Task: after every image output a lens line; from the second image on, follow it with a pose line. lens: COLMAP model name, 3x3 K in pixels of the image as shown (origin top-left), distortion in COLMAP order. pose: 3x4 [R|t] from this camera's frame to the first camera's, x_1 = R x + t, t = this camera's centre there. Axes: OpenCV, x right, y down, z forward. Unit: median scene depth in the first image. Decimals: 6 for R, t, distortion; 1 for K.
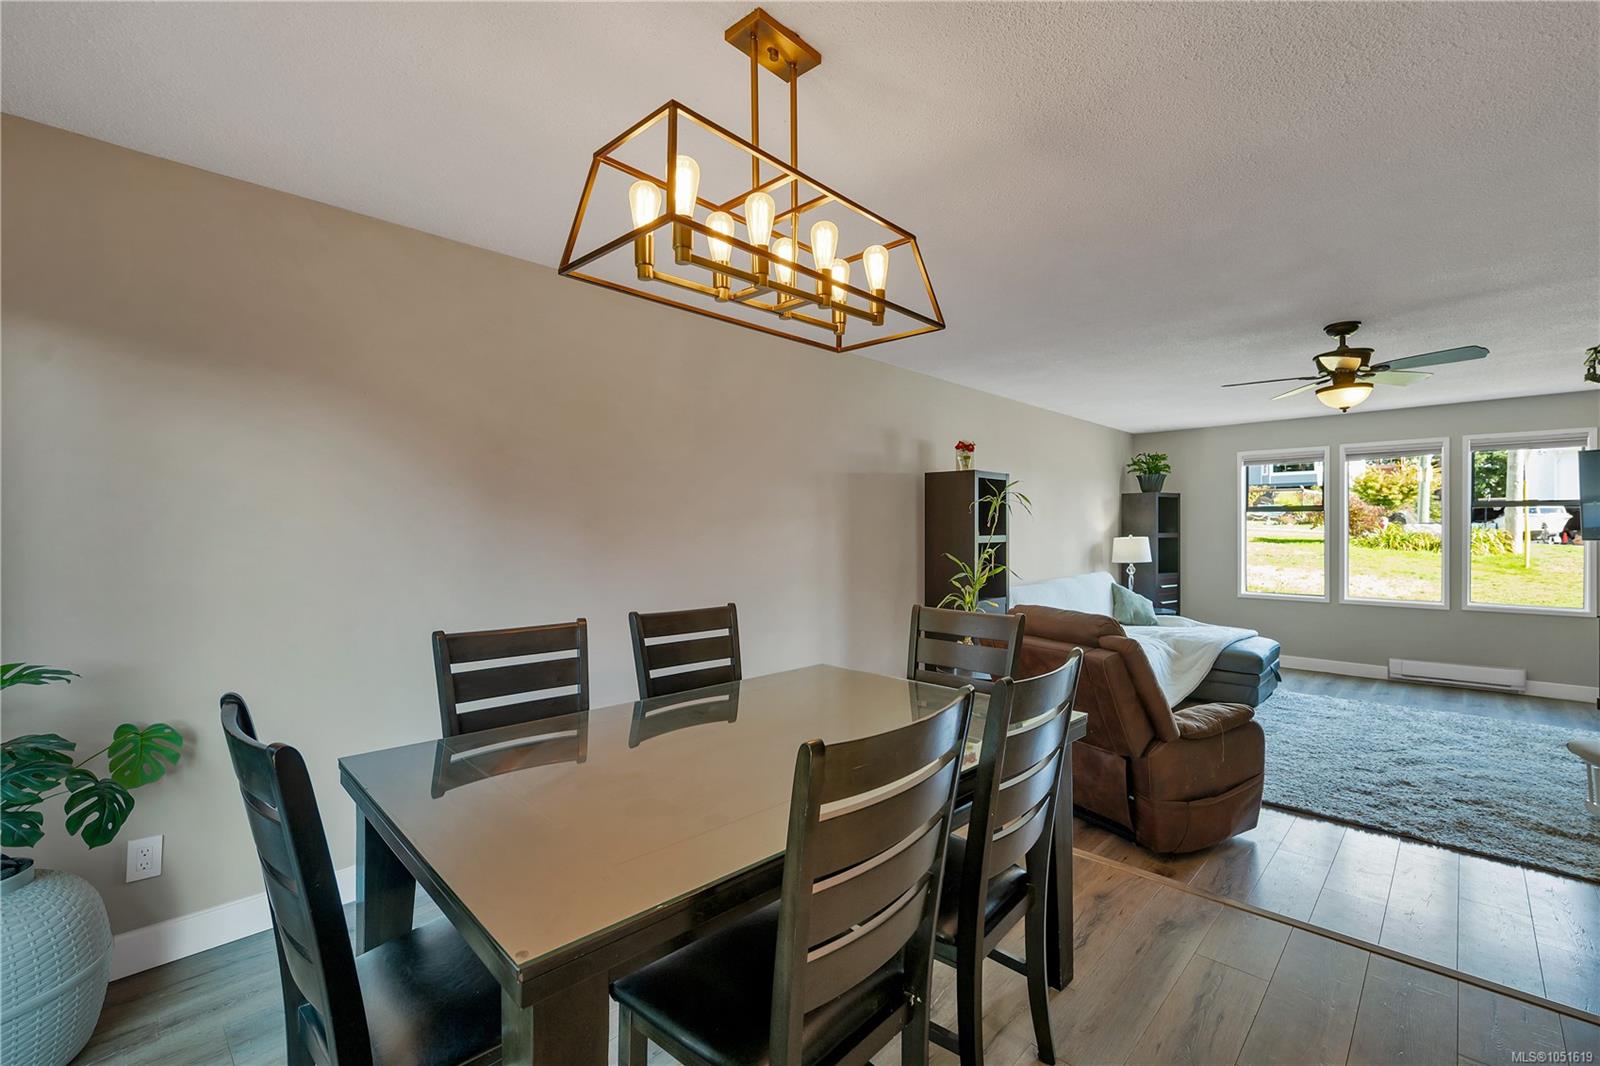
lens RADIAL K [[704.0, 0, 796.6], [0, 704.0, 528.1], [0, 0, 1]] dist [-0.002641, -0.000271]
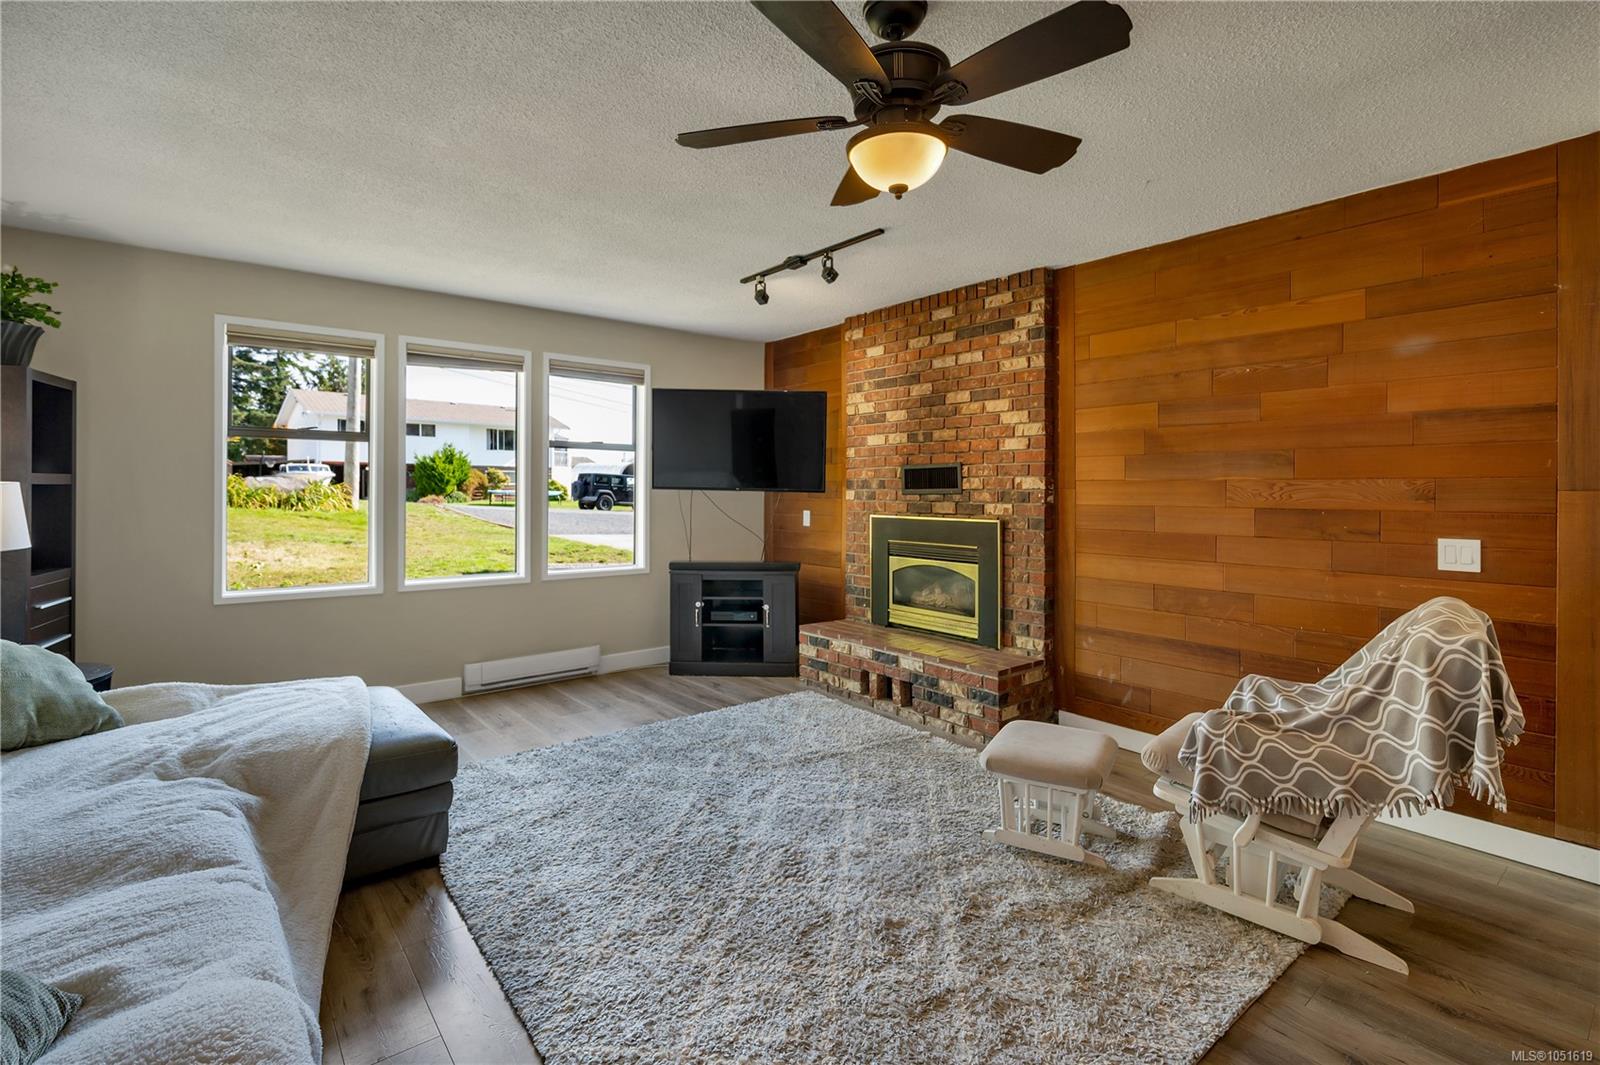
lens RADIAL K [[744.7, 0, 802.5], [0, 744.7, 489.4], [0, 0, 1]] dist [0.009749, -0.000044]
pose [[0.118740, 0.002119, 0.992923, 0.164307], [-0.004943, 0.999987, -0.001543, 0.016604], [-0.992913, -0.004725, 0.118749, 0.573364]]
